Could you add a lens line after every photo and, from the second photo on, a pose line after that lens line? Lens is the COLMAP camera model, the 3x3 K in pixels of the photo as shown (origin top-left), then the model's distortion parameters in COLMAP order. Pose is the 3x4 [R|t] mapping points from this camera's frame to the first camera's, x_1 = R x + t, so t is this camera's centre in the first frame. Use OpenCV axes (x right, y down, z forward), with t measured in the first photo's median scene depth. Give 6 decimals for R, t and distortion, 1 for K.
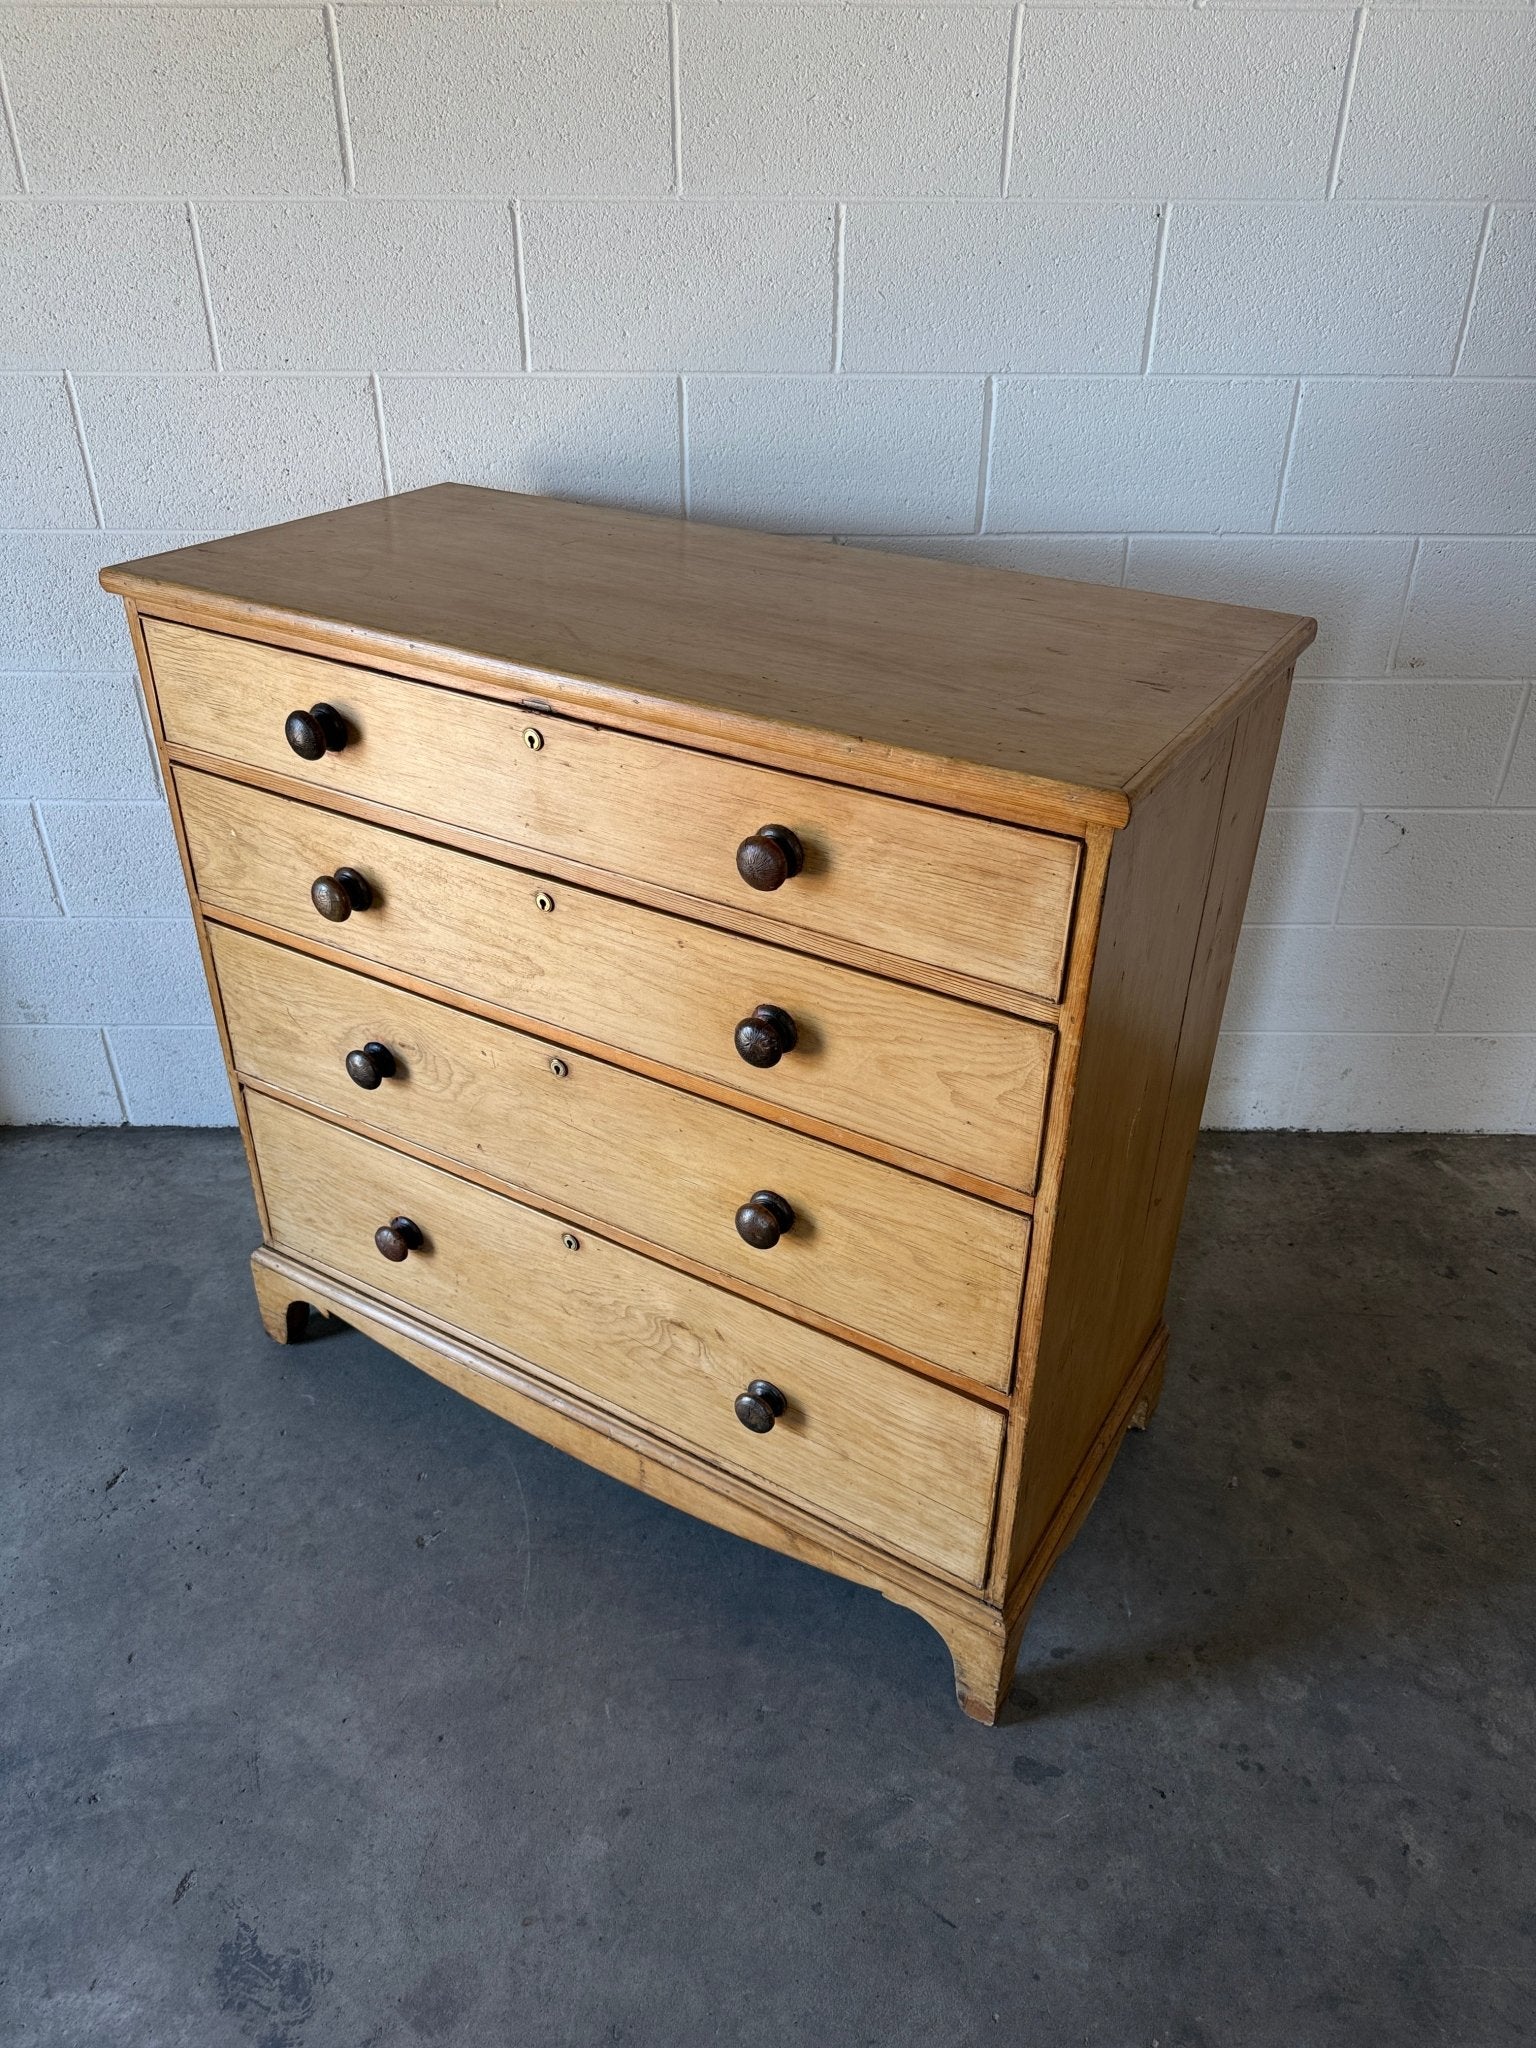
lens RADIAL K [[1459.1, 0, 768.4], [0, 1459.1, 1025.9], [0, 0, 1]] dist [-0.000063, -0.012045]
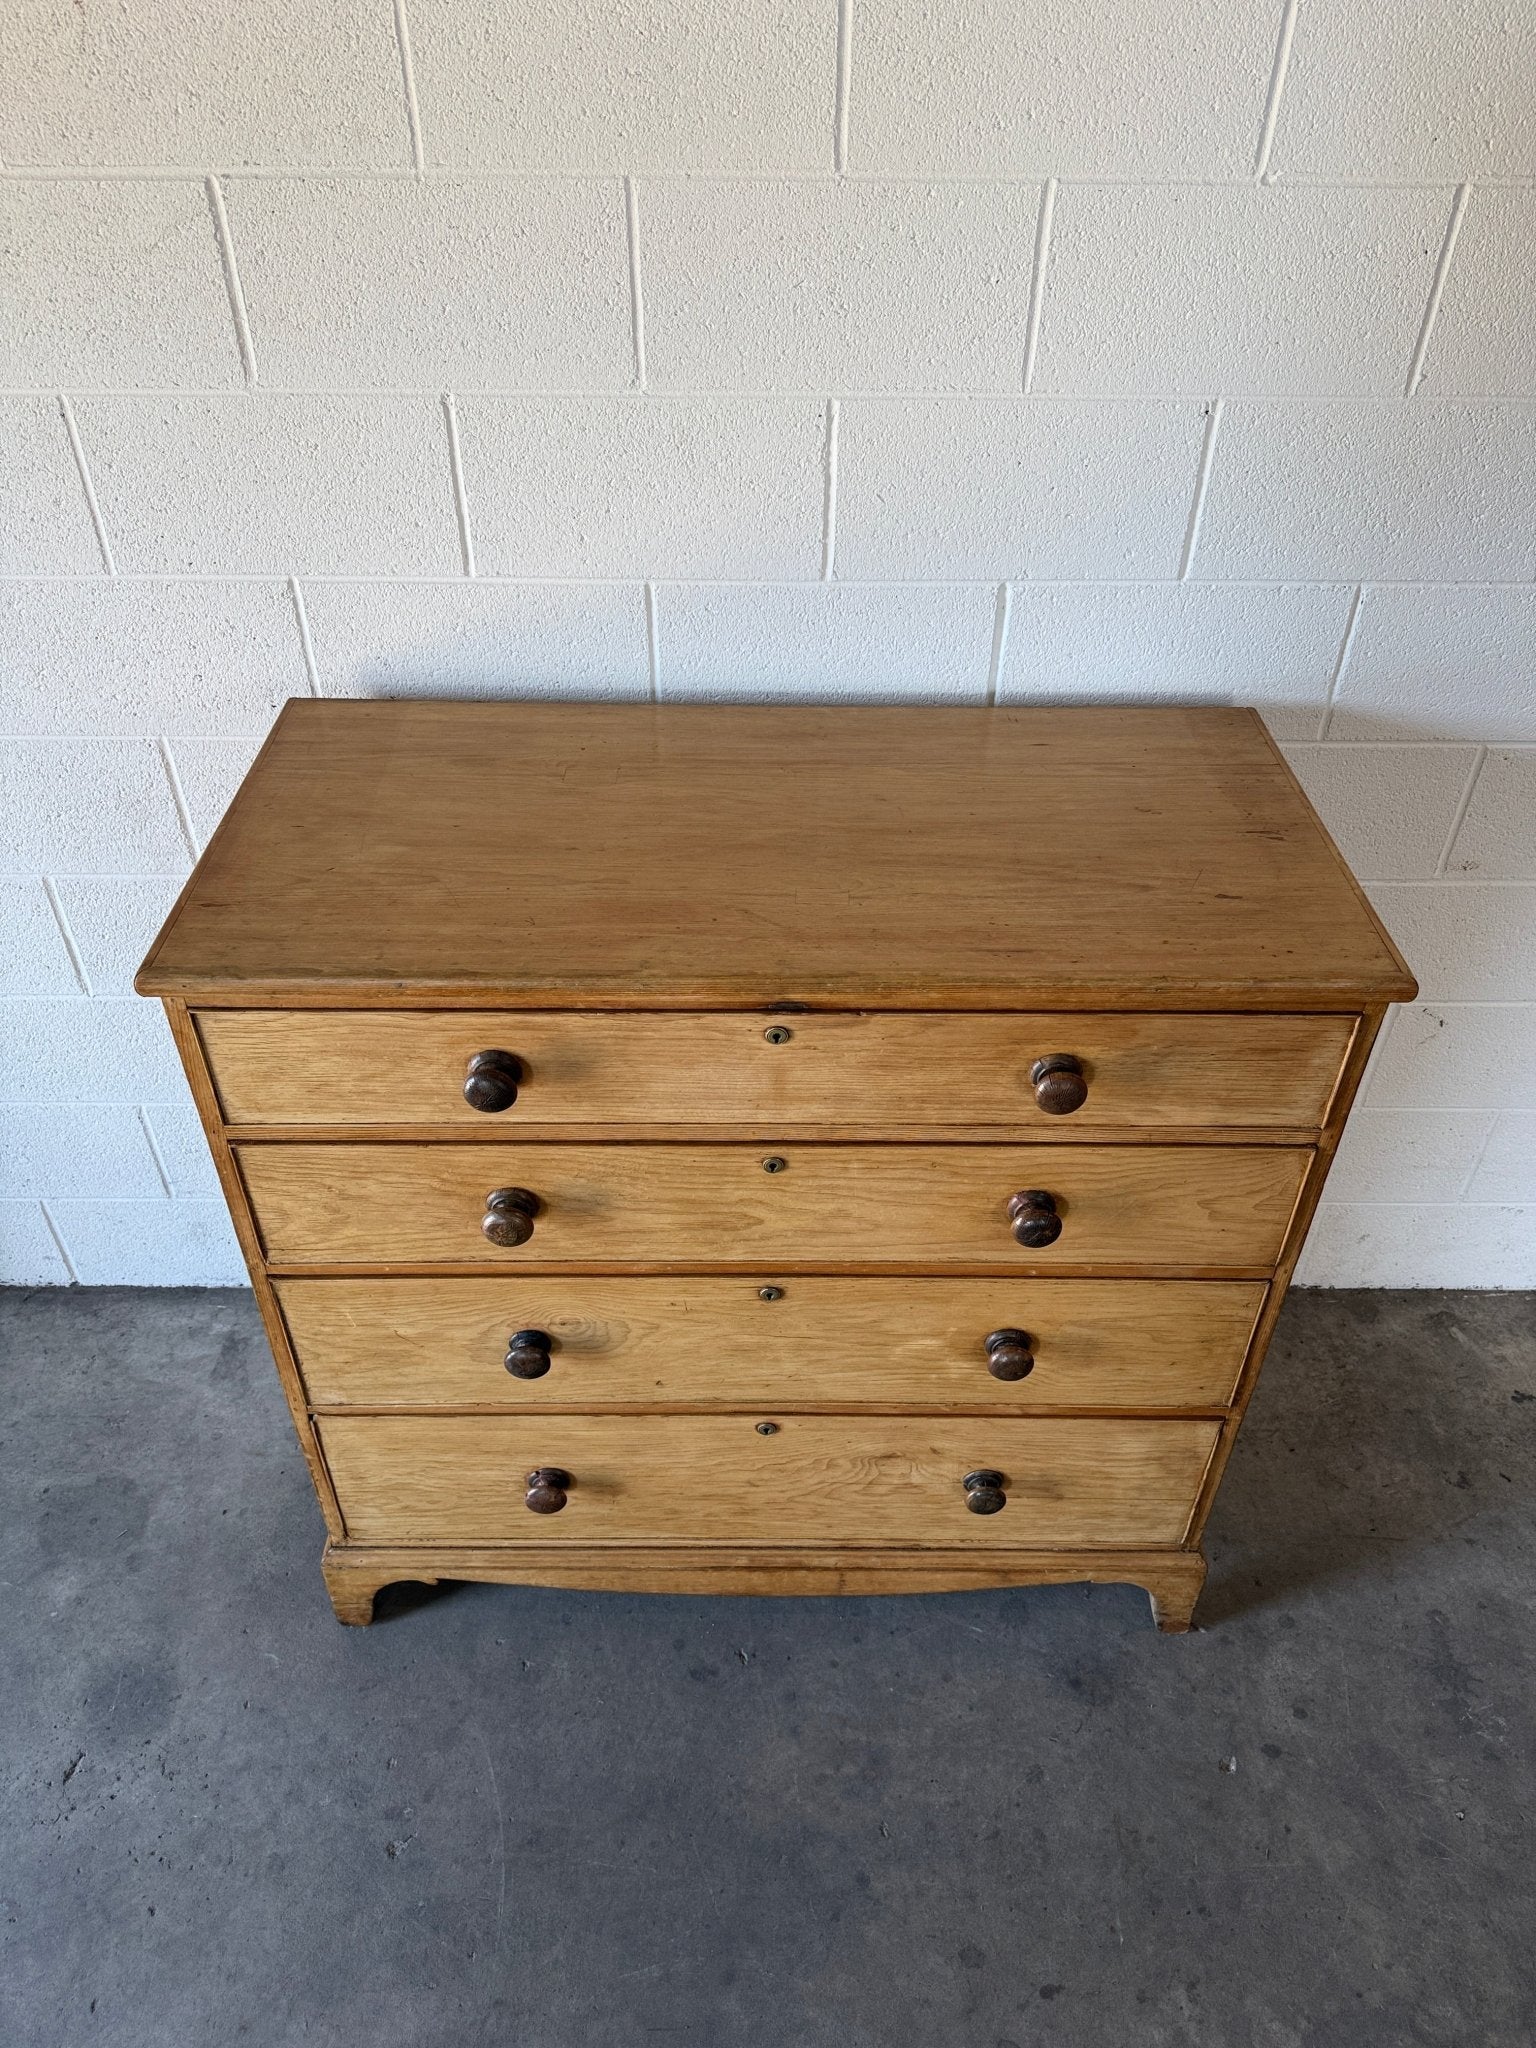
lens RADIAL K [[1459.1, 0, 771.8], [0, 1459.1, 1020.2], [0, 0, 1]] dist [-0.000063, -0.012045]
pose [[0.999972, -0.000857, 0.007474, 0.007464], [-0.000118, 0.991582, 0.129480, -0.332417], [-0.007522, -0.129477, 0.991554, 0.118407]]
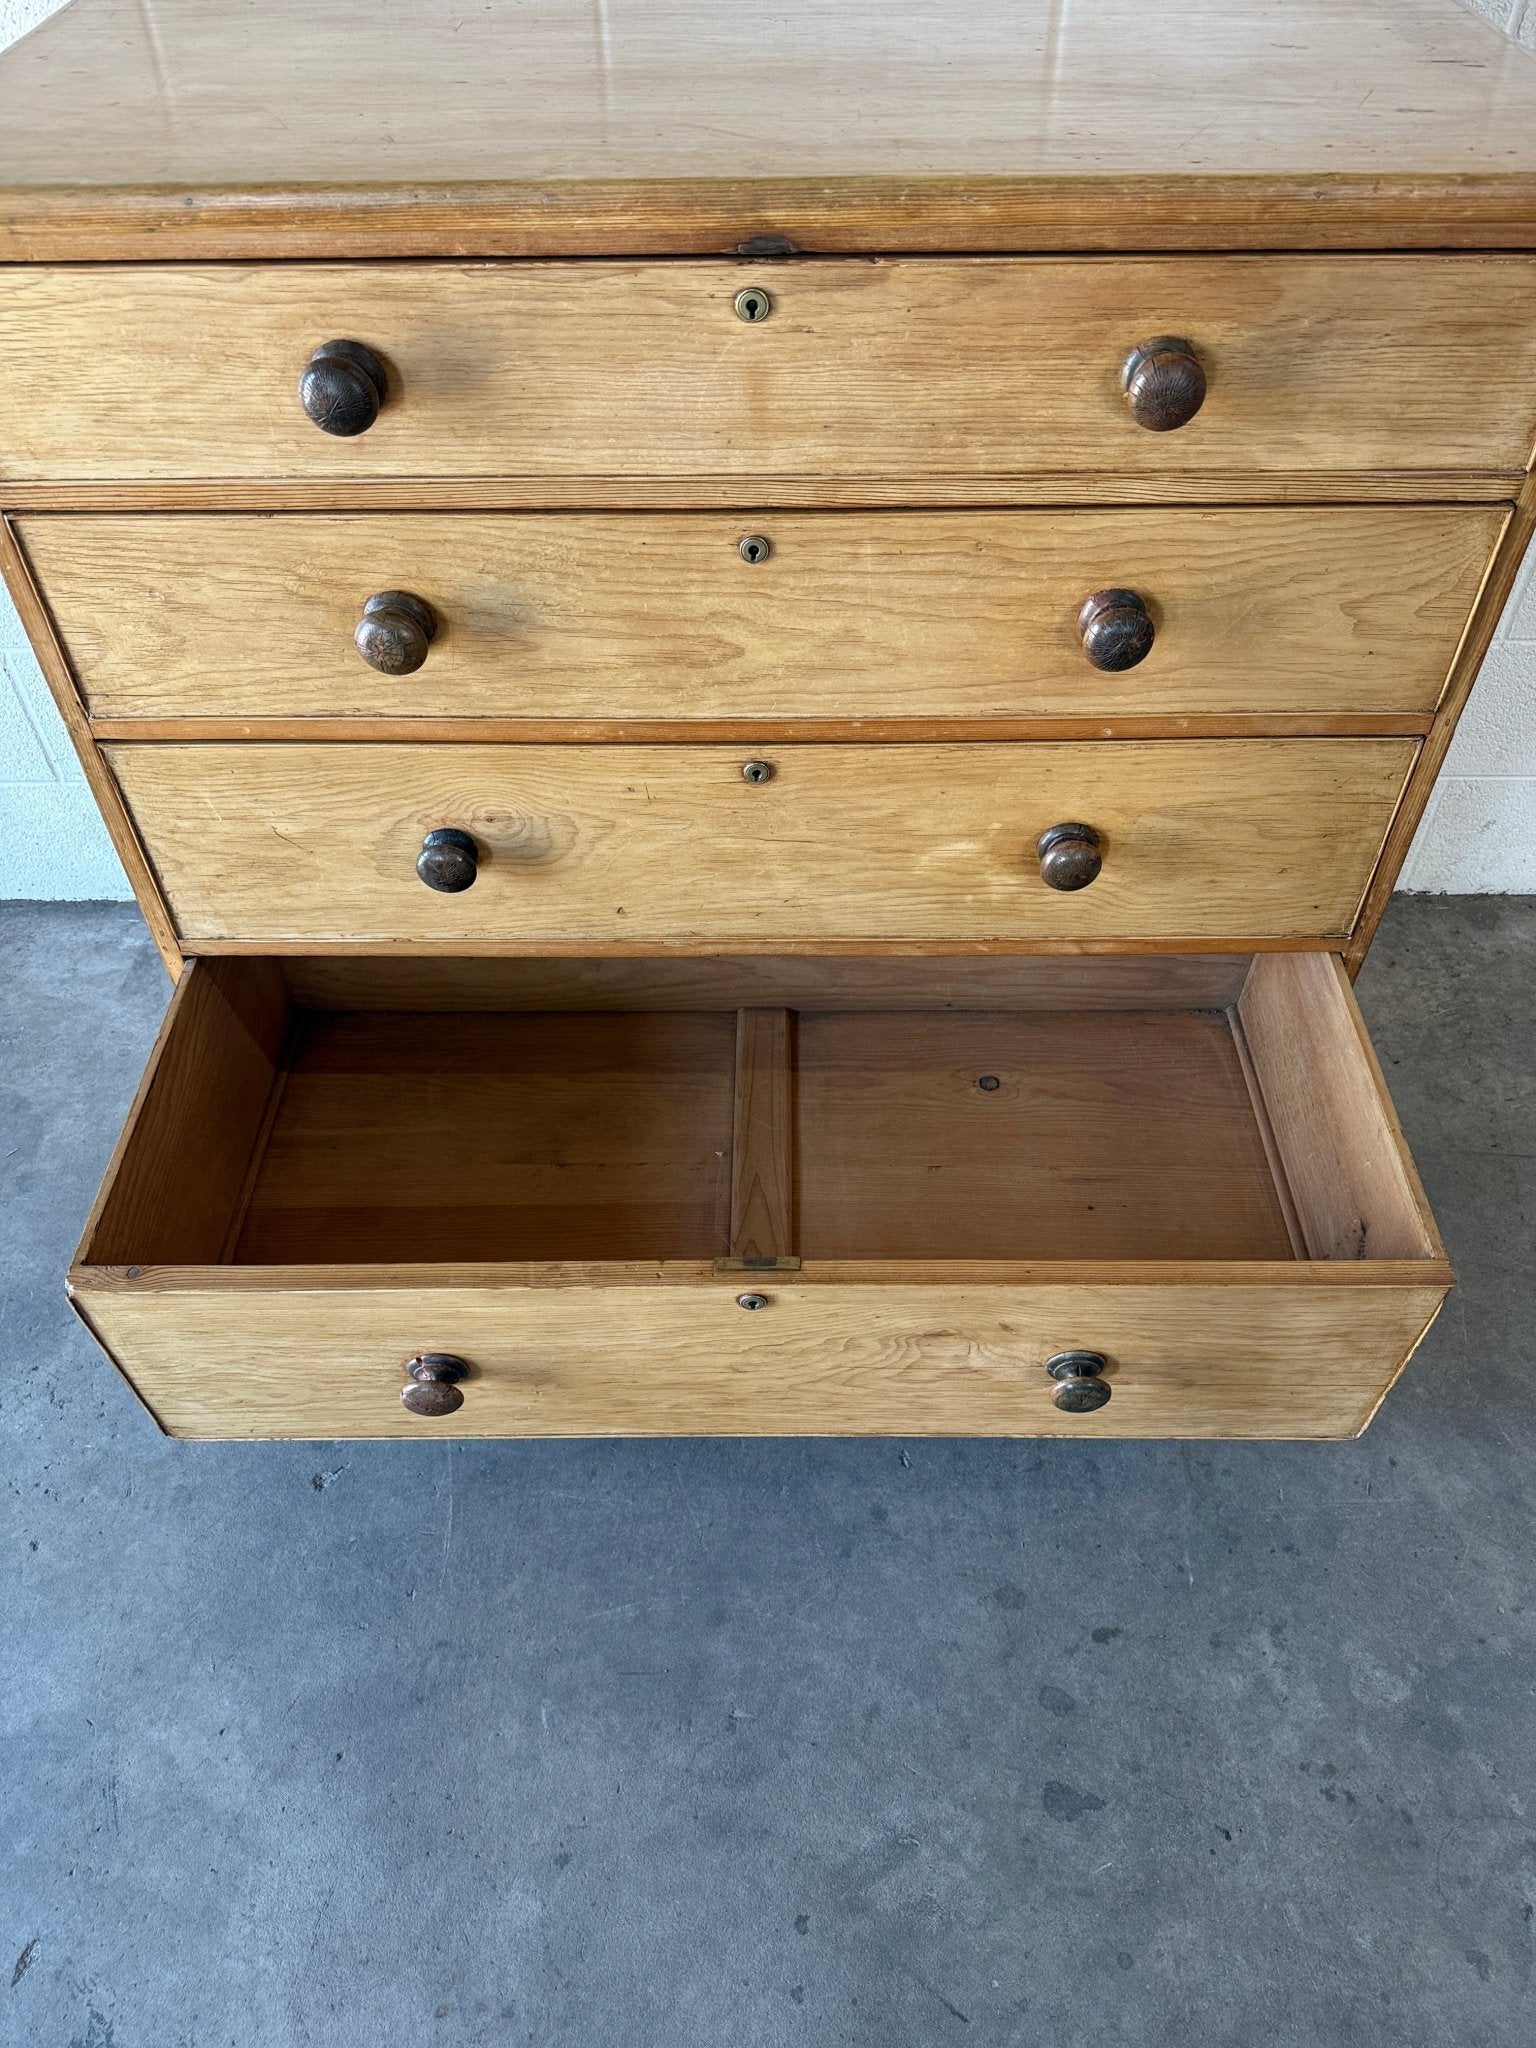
lens RADIAL K [[1459.1, 0, 770.5], [0, 1459.1, 1024.4], [0, 0, 1]] dist [-0.000063, -0.012045]
pose [[0.999869, -0.007214, -0.014491, 0.028674], [0.010787, 0.964414, 0.264177, -0.109505], [0.012070, -0.264298, 0.964365, 0.301008]]
